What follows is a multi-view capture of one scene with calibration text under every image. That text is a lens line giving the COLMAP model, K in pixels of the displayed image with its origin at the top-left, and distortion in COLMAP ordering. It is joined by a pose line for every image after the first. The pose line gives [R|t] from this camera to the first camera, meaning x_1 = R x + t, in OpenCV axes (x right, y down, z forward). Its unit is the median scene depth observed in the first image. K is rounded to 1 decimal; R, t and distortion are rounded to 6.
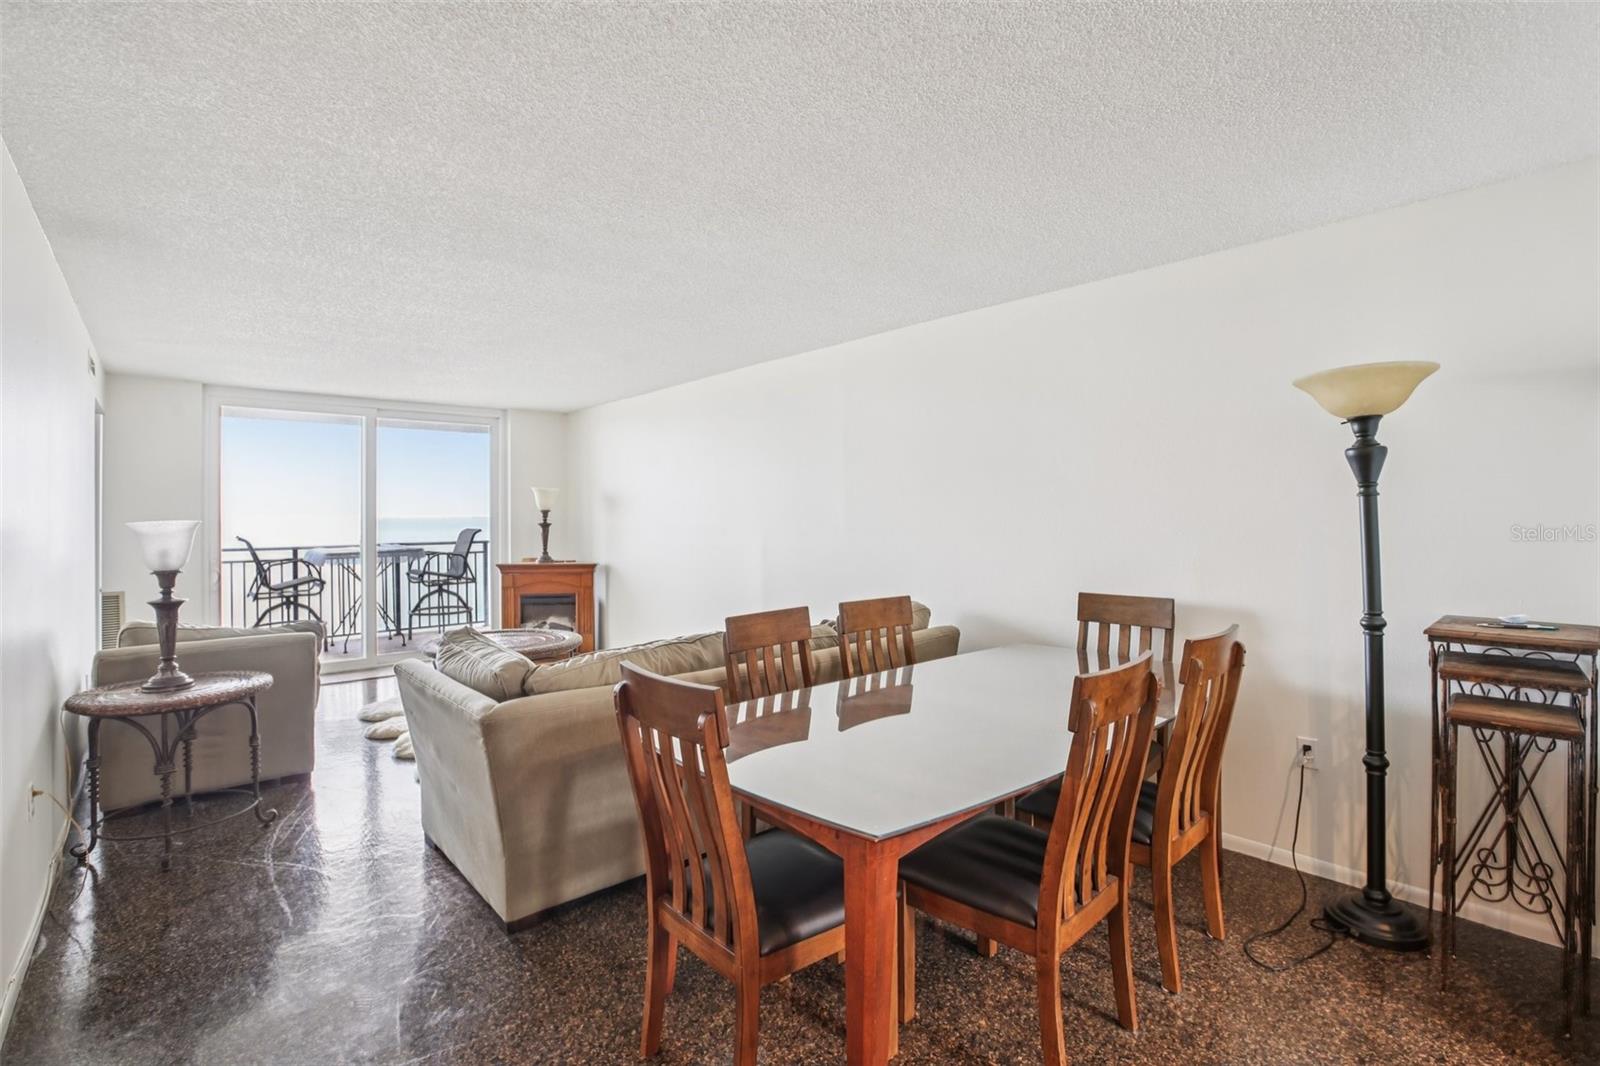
lens RADIAL K [[723.7, 0, 802.7], [0, 723.7, 517.7], [0, 0, 1]] dist [-0.031615, -0.000347]
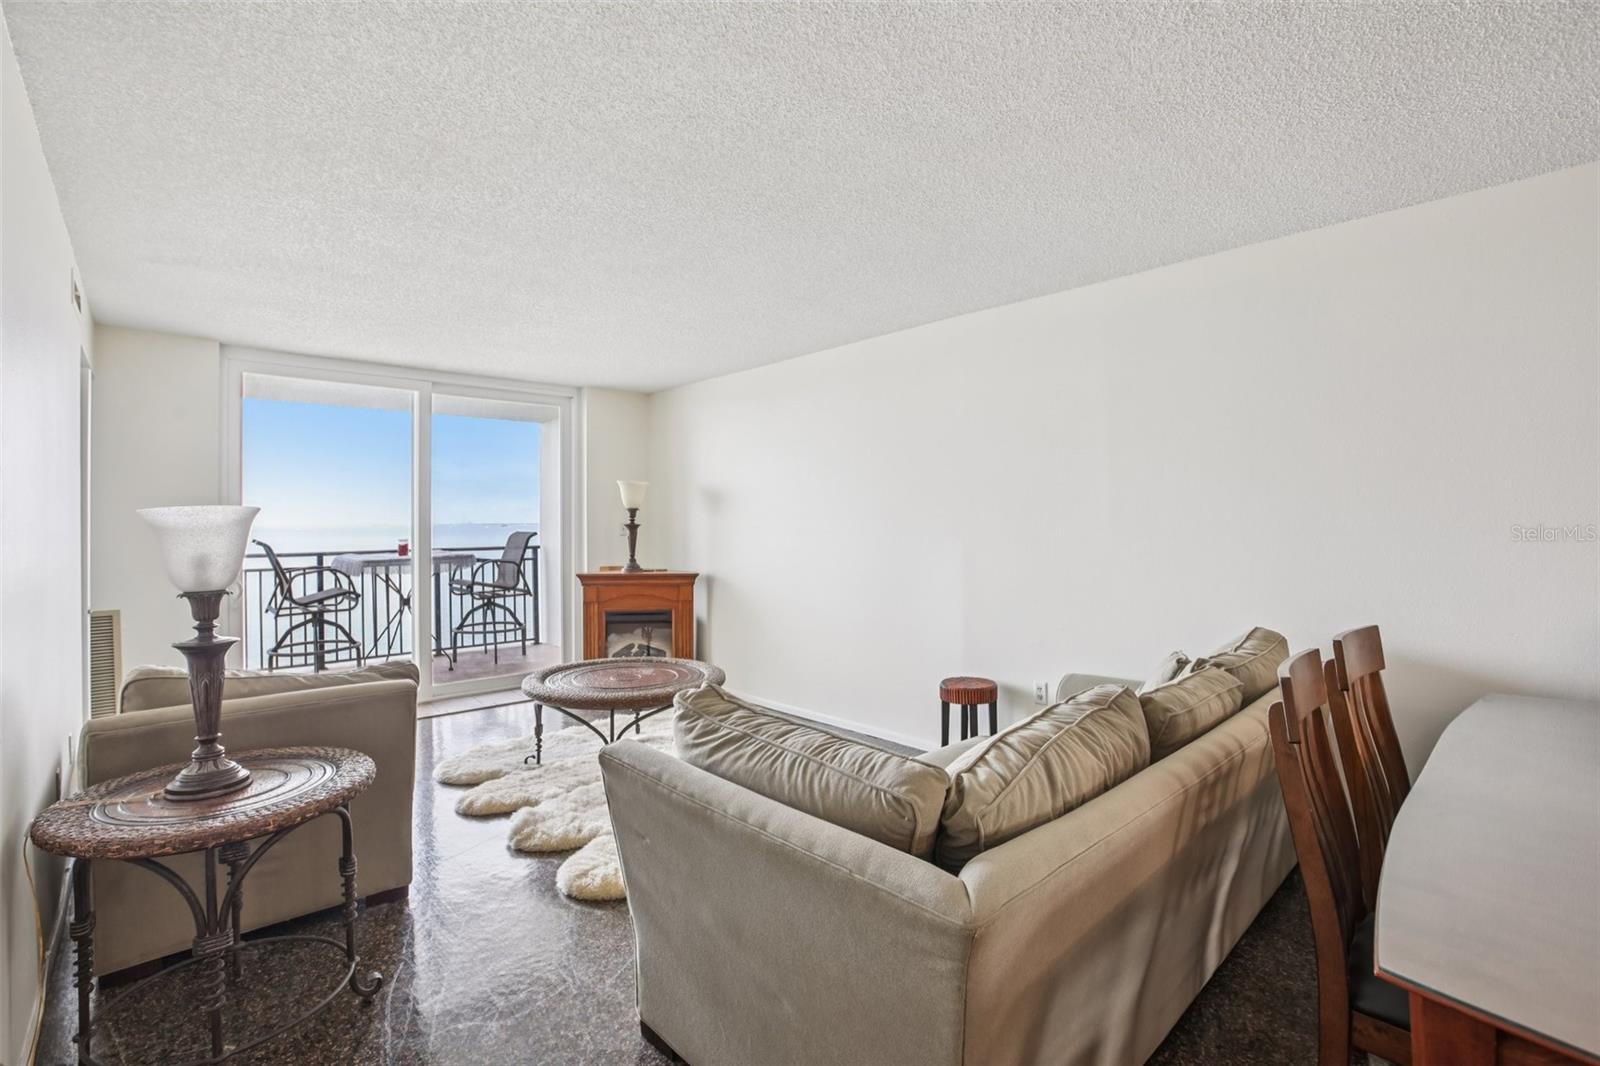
lens RADIAL K [[725.4, 0, 792.7], [0, 725.4, 528.2], [0, 0, 1]] dist [-0.029267, 0.000705]
pose [[0.999998, 0.001274, 0.001401, -0.175362], [-0.001281, 0.999987, 0.005029, 0.007995], [-0.001395, -0.005031, 0.999986, 0.172065]]
